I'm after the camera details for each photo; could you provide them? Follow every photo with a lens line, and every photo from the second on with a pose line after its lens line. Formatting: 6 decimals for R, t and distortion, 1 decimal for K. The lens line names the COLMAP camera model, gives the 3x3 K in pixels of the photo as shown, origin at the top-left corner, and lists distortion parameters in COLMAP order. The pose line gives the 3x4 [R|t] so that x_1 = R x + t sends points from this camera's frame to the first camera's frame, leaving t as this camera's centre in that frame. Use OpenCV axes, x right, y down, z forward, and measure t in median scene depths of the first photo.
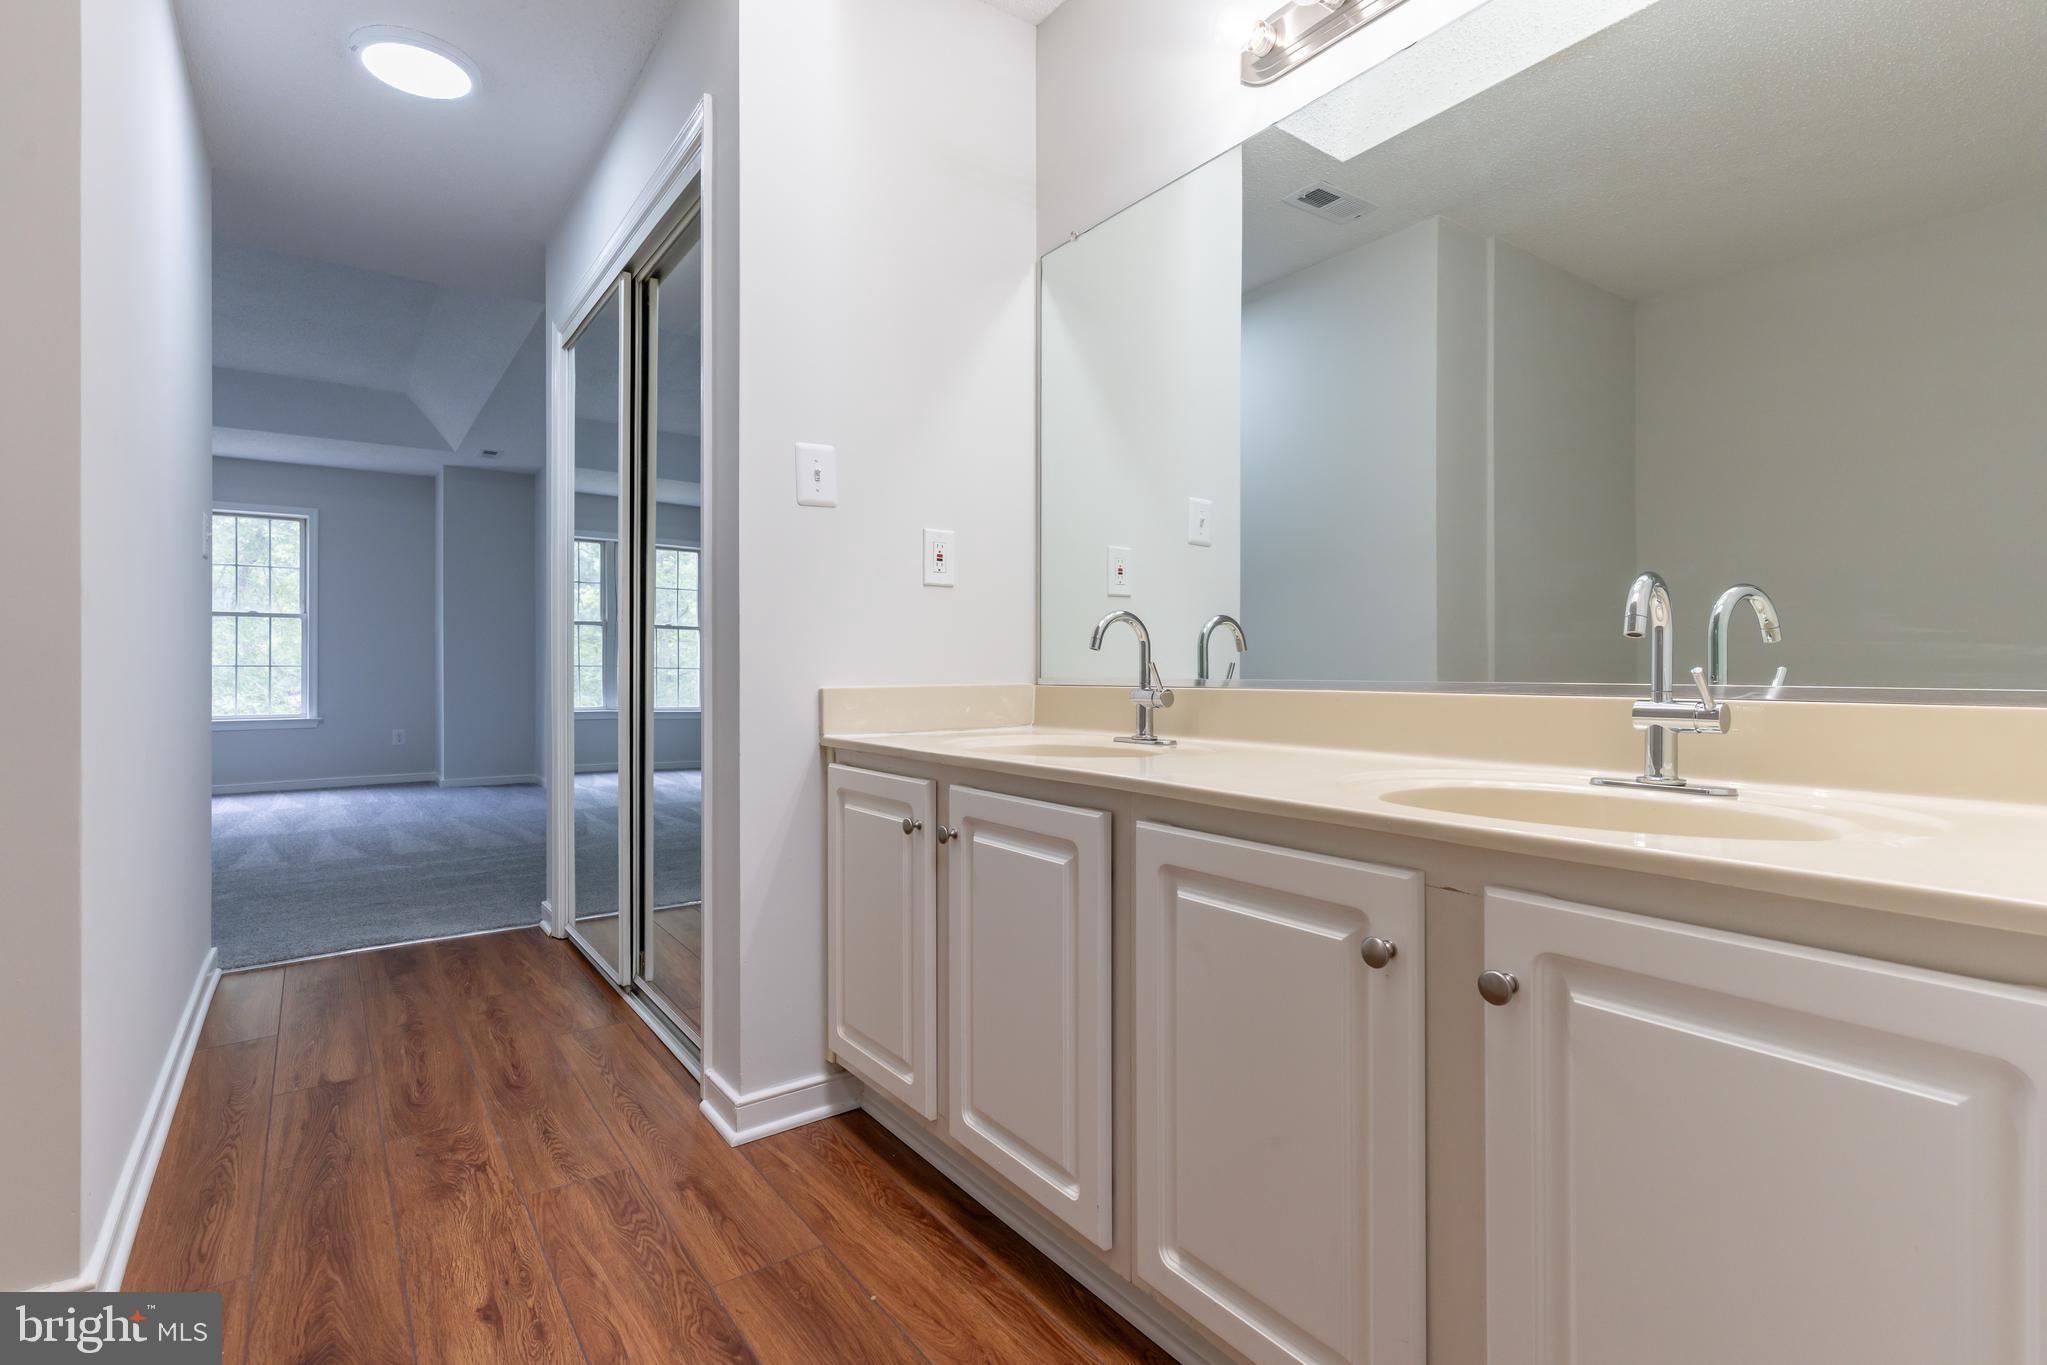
lens RADIAL K [[973.3, 0, 1029.1], [0, 973.3, 666.1], [0, 0, 1]] dist [-0.001643, -0.001111]
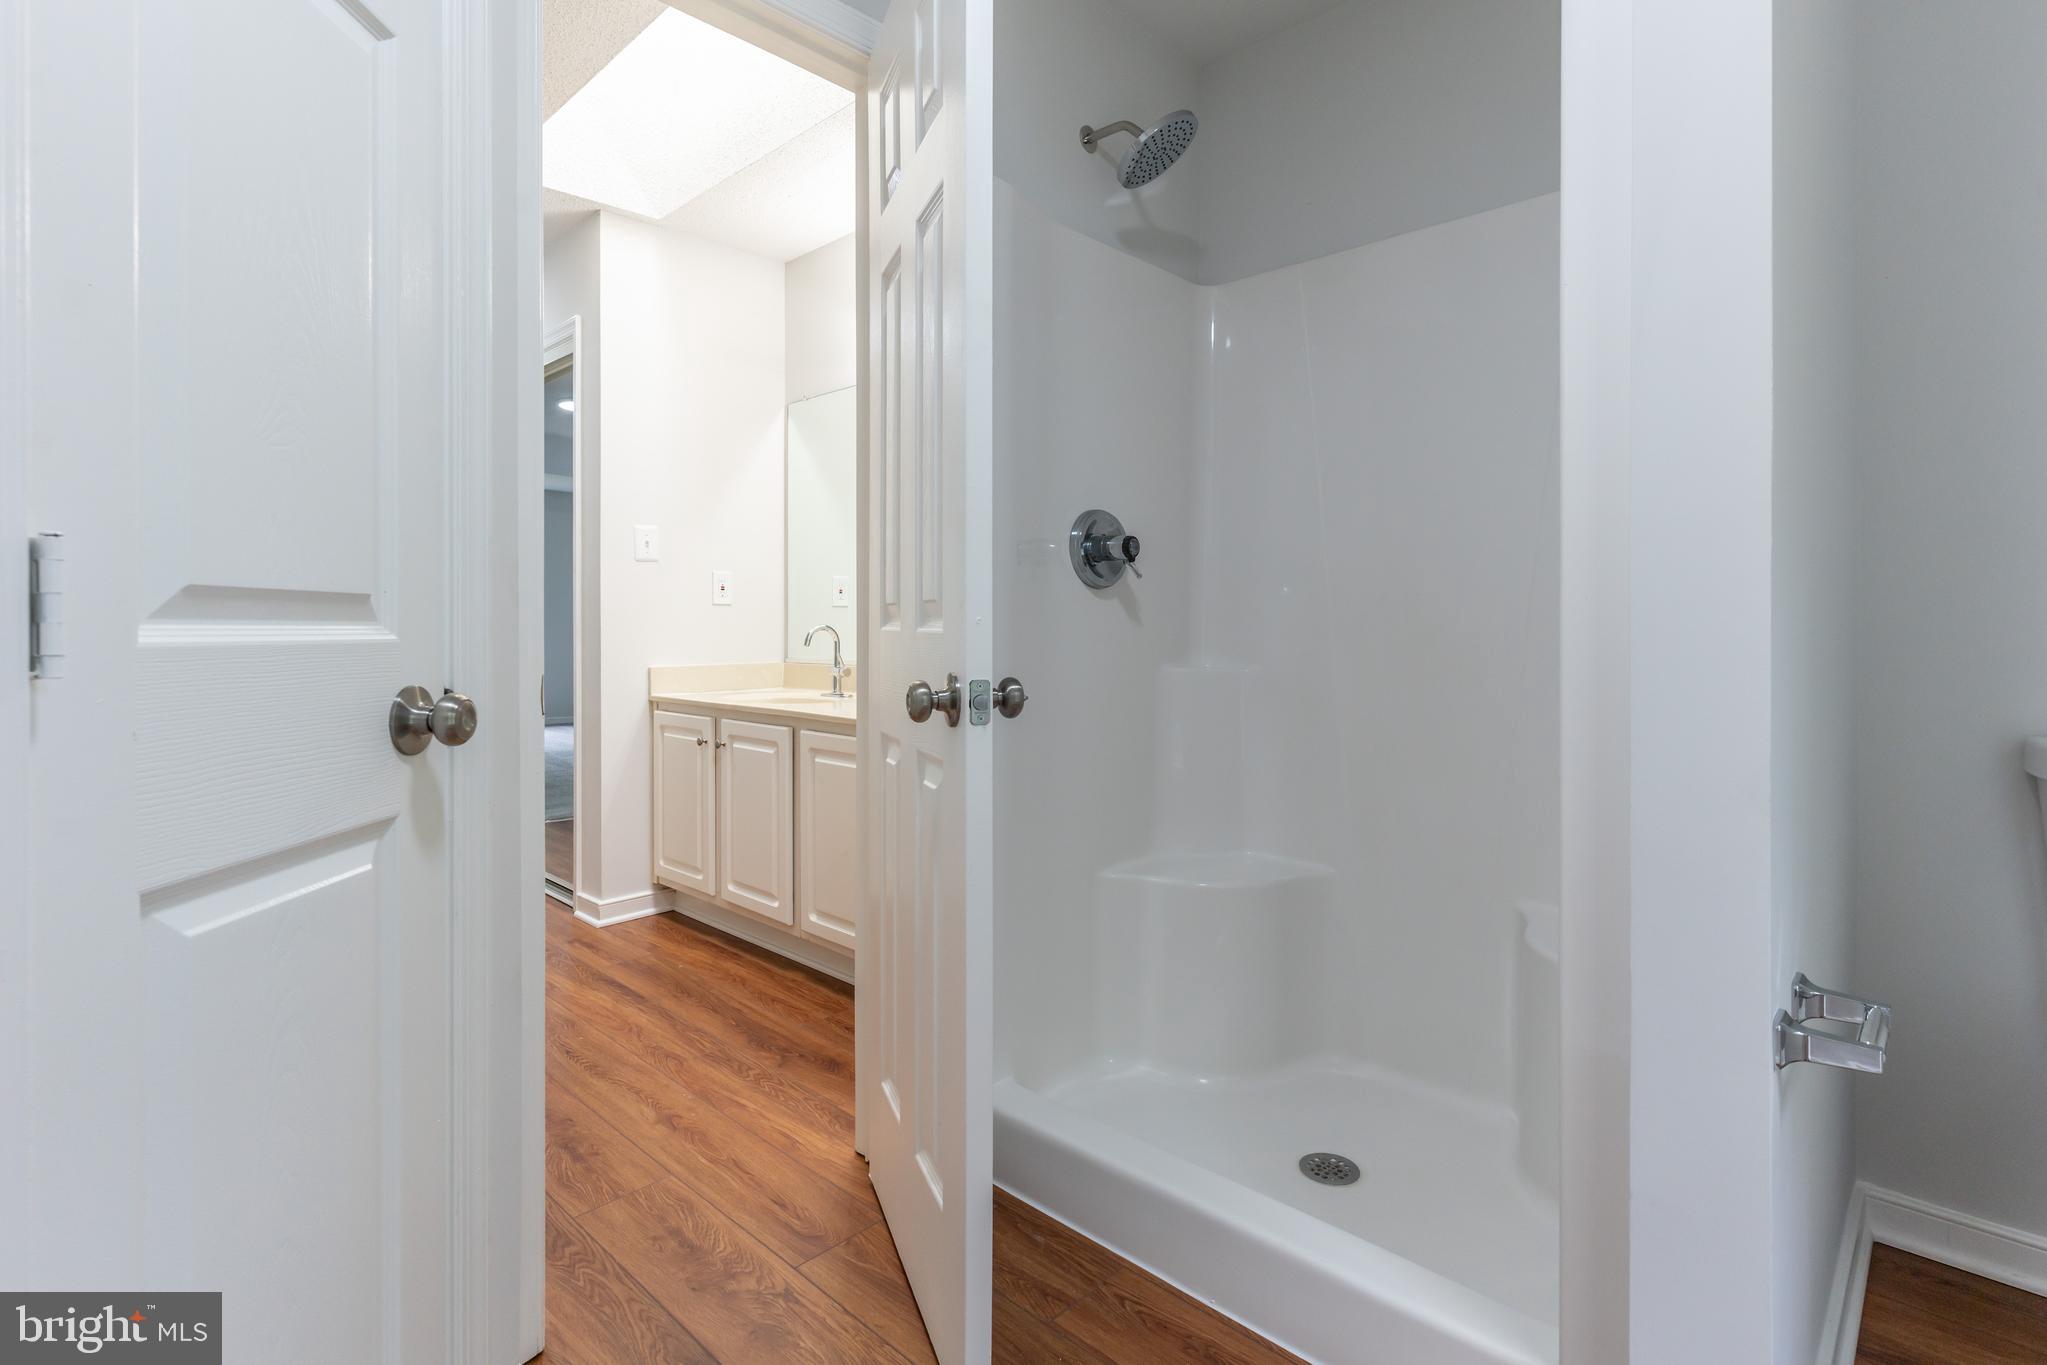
lens RADIAL K [[973.3, 0, 1023.8], [0, 973.3, 630.2], [0, 0, 1]] dist [-0.001643, -0.001111]
pose [[0.984853, 0.000425, 0.173391, 0.152486], [-0.001338, 0.999986, 0.005153, -0.057014], [-0.173386, -0.005307, 0.984840, -0.883008]]
